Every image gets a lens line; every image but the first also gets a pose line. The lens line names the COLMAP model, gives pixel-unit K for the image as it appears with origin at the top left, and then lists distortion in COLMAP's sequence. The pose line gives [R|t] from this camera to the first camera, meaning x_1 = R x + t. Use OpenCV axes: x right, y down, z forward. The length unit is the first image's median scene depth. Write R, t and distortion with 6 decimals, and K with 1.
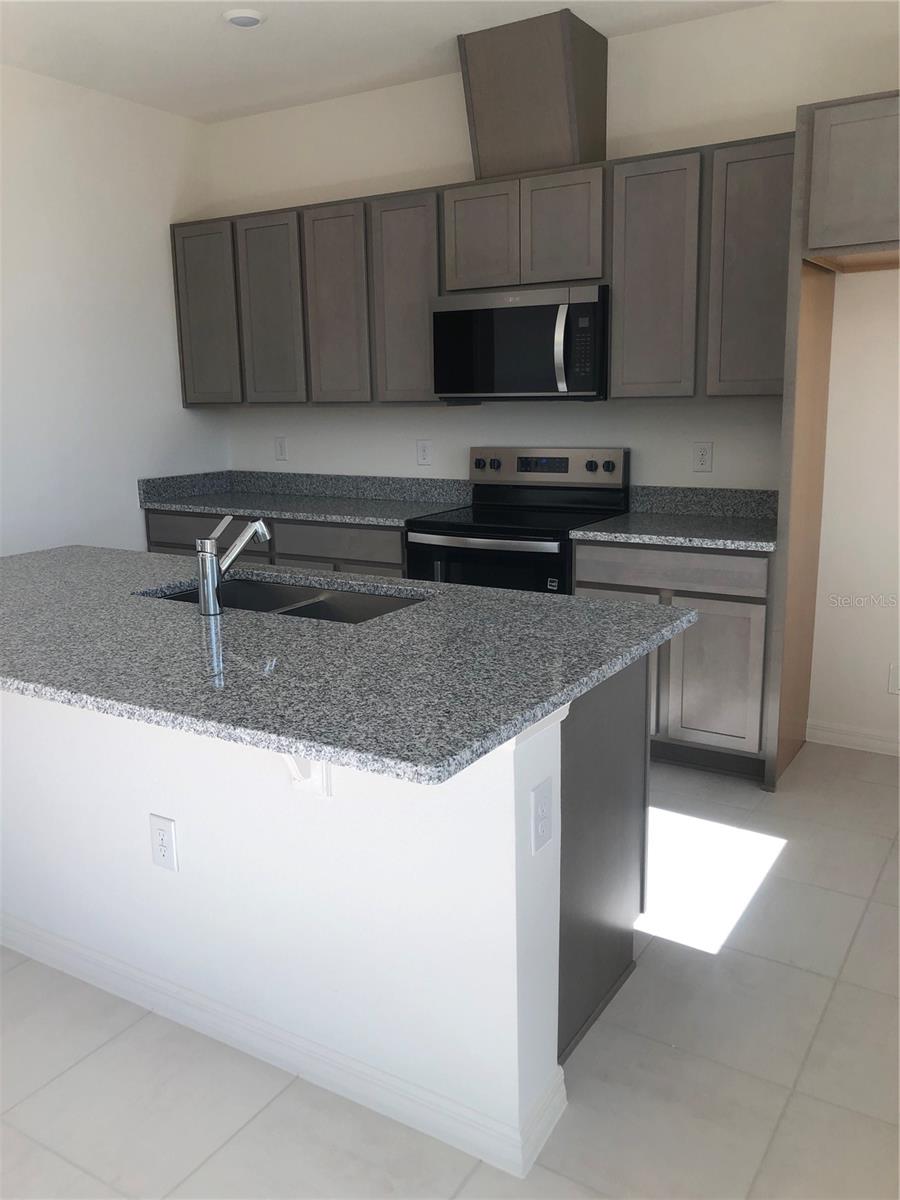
lens RADIAL K [[998.1, 0, 442.4], [0, 998.1, 604.7], [0, 0, 1]] dist [-0.003933, 0.007790]
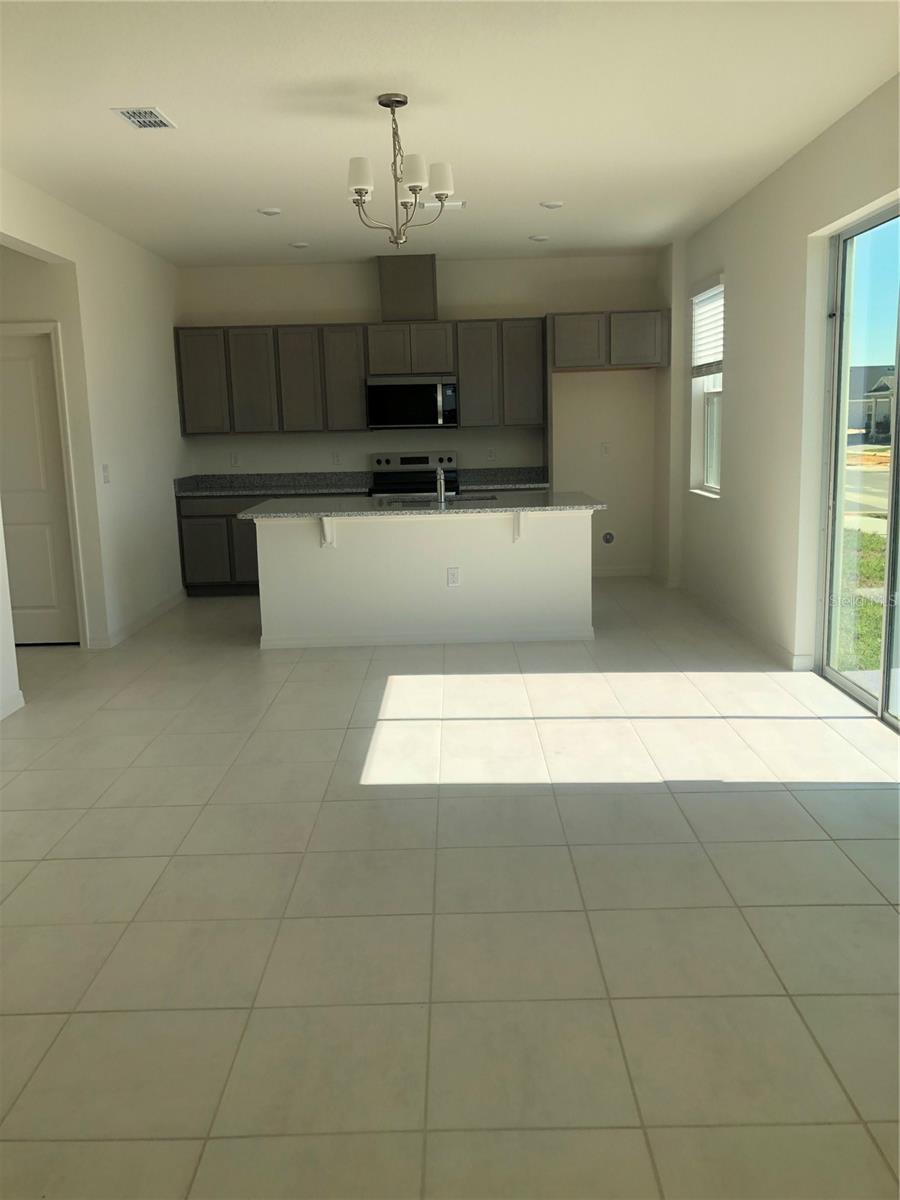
lens RADIAL K [[998.1, 0, 450.5], [0, 998.1, 602.3], [0, 0, 1]] dist [-0.003933, 0.007790]
pose [[0.840753, -0.096973, 0.532663, -1.712170], [0.122306, 0.992415, -0.012375, 0.323373], [-0.527423, 0.075552, 0.846237, -1.311453]]
